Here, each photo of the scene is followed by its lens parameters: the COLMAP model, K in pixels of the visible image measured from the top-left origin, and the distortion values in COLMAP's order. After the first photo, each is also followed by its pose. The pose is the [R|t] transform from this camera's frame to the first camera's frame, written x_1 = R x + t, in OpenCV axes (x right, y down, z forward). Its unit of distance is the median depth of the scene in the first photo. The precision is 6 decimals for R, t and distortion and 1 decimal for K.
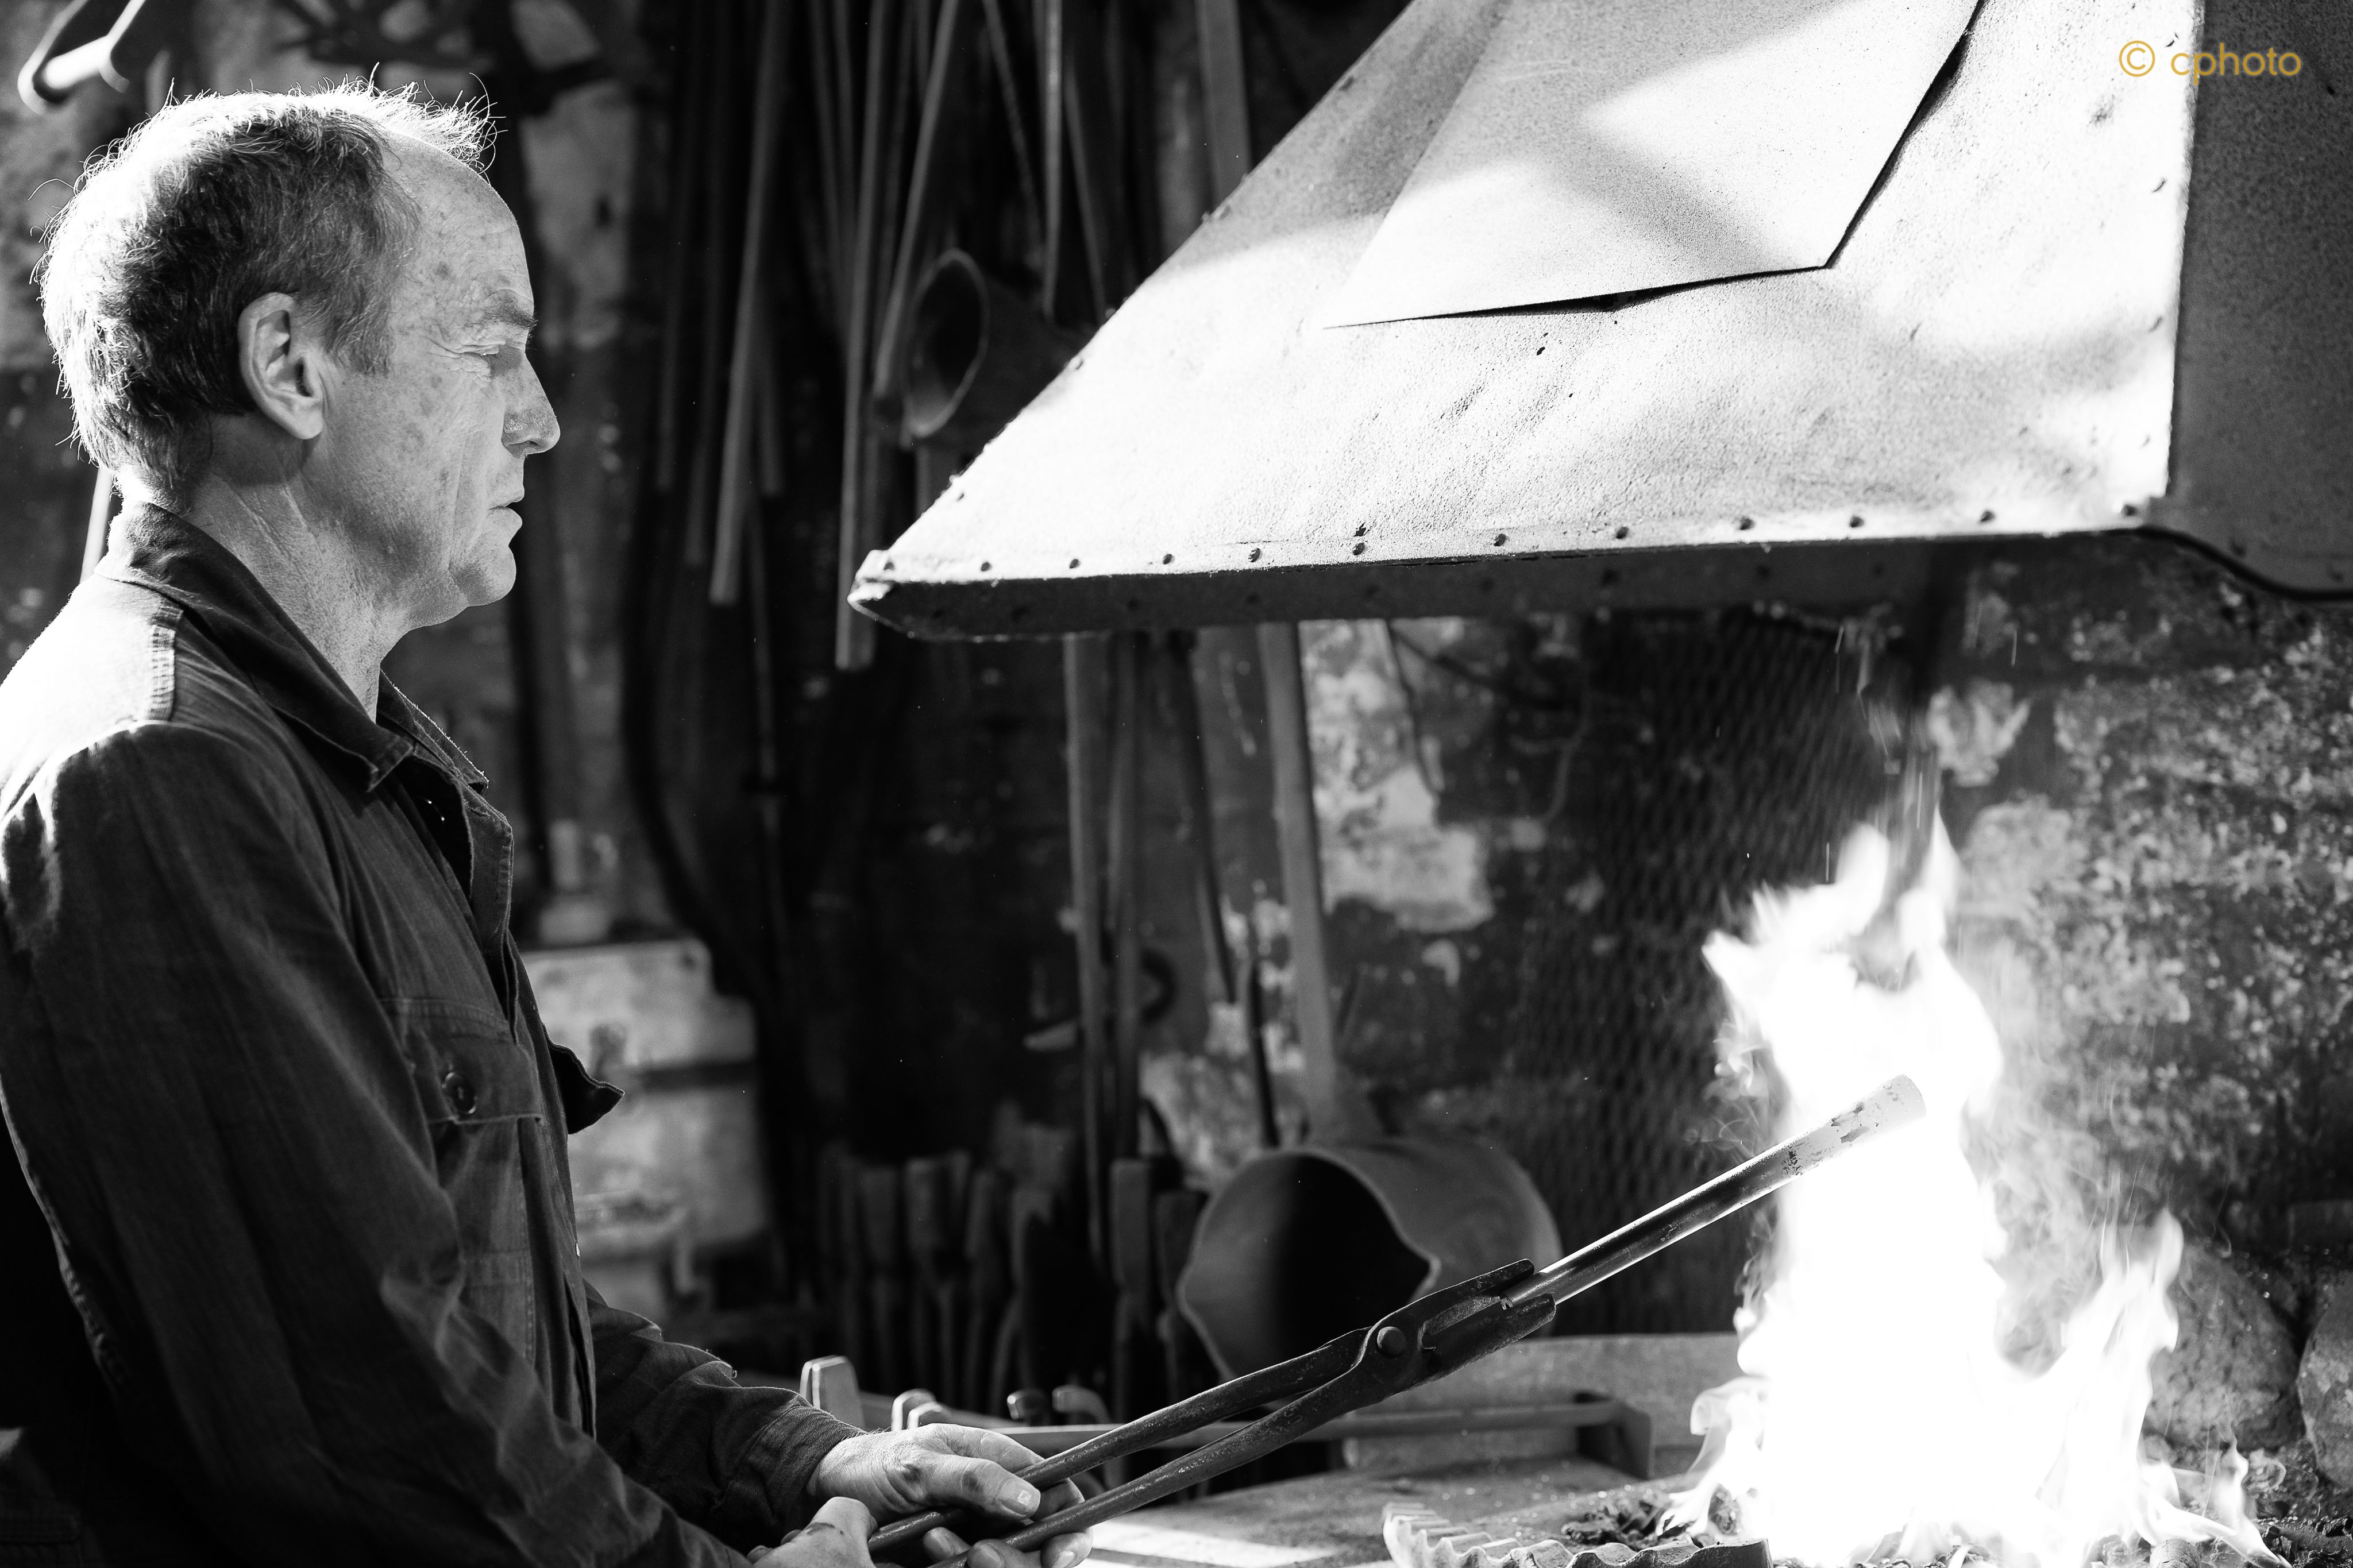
lens RADIAL K [[5790.8, 0, 1173.5], [0, 5790.8, 771.5], [0, 0, 1]] dist [0.310250, 0.000000]
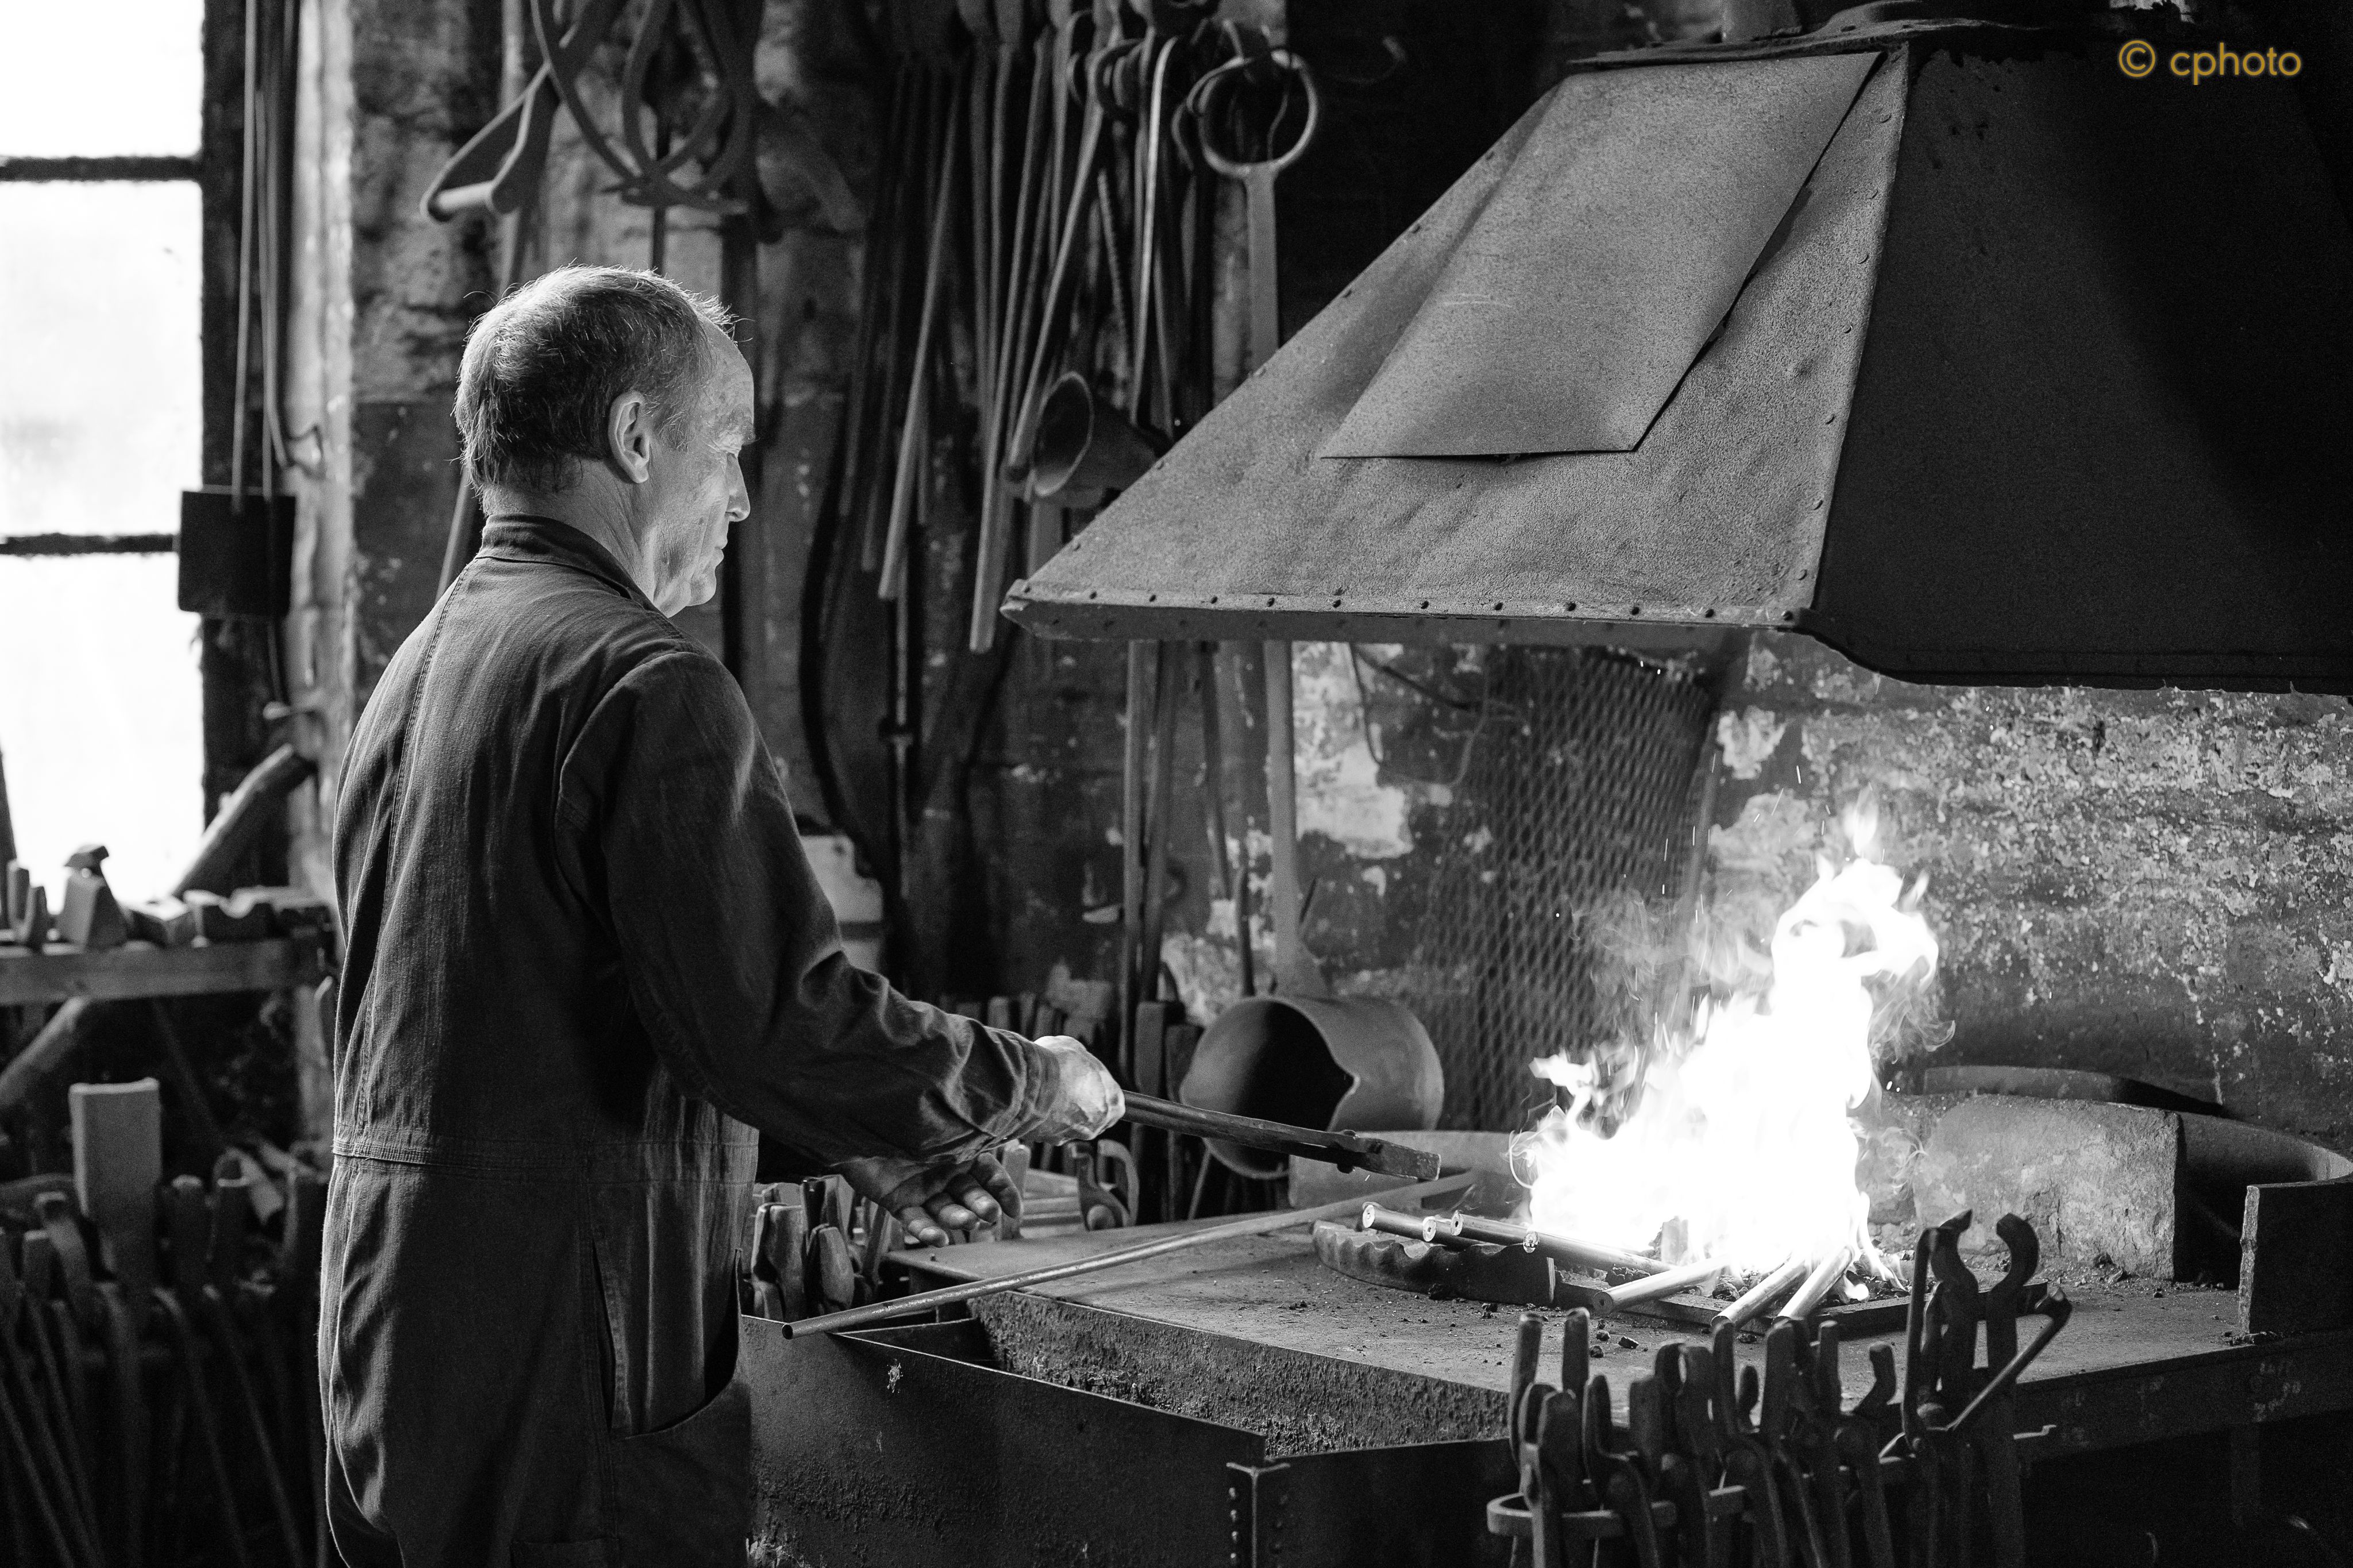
lens RADIAL K [[5790.8, 0, 1177.7], [0, 5790.8, 794.1], [0, 0, 1]] dist [0.310250, 0.000000]
pose [[0.998048, 0.061744, 0.009391, -0.017616], [-0.061828, 0.998047, 0.008870, 0.001932], [-0.008825, -0.009433, 0.999917, -0.445050]]
